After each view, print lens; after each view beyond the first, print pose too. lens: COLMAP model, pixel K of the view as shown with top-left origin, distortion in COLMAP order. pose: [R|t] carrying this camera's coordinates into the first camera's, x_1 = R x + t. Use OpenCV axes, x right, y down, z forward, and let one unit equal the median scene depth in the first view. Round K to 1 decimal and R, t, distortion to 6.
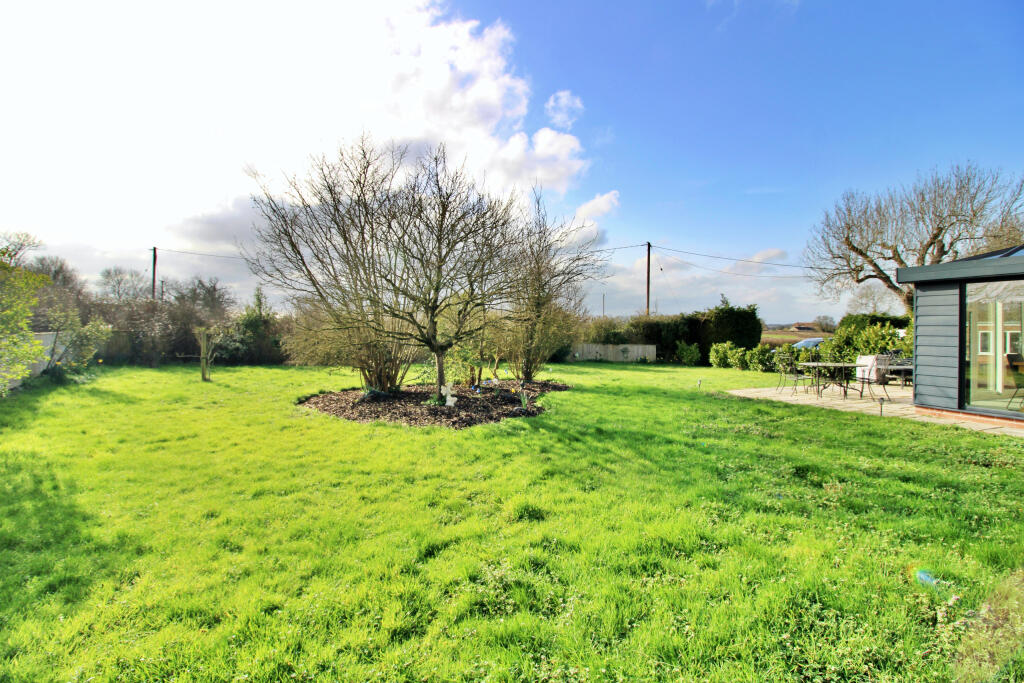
lens RADIAL K [[475.9, 0, 509.3], [0, 475.9, 332.2], [0, 0, 1]] dist [0.001841, -0.014209]
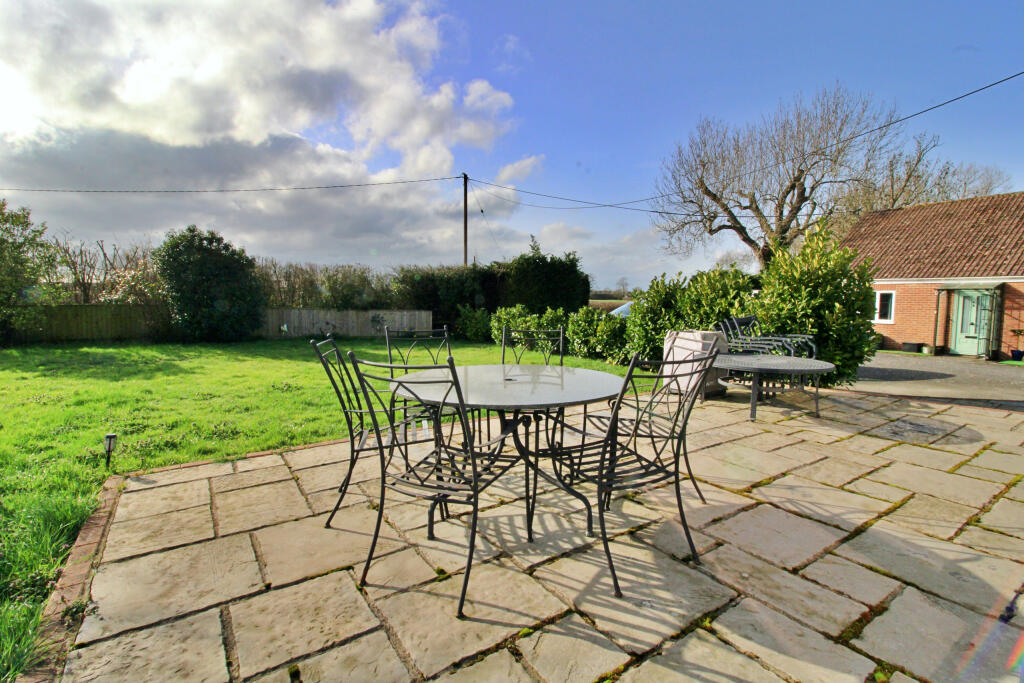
lens RADIAL K [[475.9, 0, 509.3], [0, 475.9, 332.2], [0, 0, 1]] dist [0.001841, -0.014209]
pose [[0.976712, -0.013727, 0.214116, 0.231451], [-0.001009, 0.997646, 0.068562, 0.009526], [-0.214553, -0.067181, 0.974399, 0.280009]]
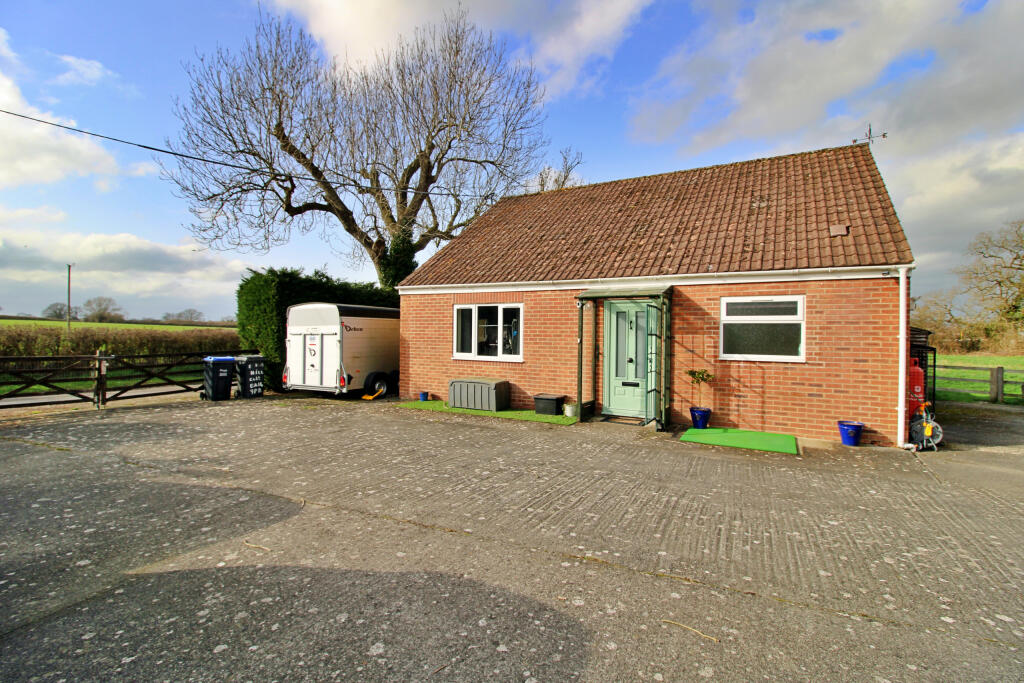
lens RADIAL K [[475.9, 0, 509.3], [0, 475.9, 332.2], [0, 0, 1]] dist [0.001841, -0.014209]
pose [[0.708217, -0.002359, 0.705991, 0.585287], [-0.001147, 0.999989, 0.004492, 0.016607], [-0.705994, -0.003991, 0.708207, 0.524824]]
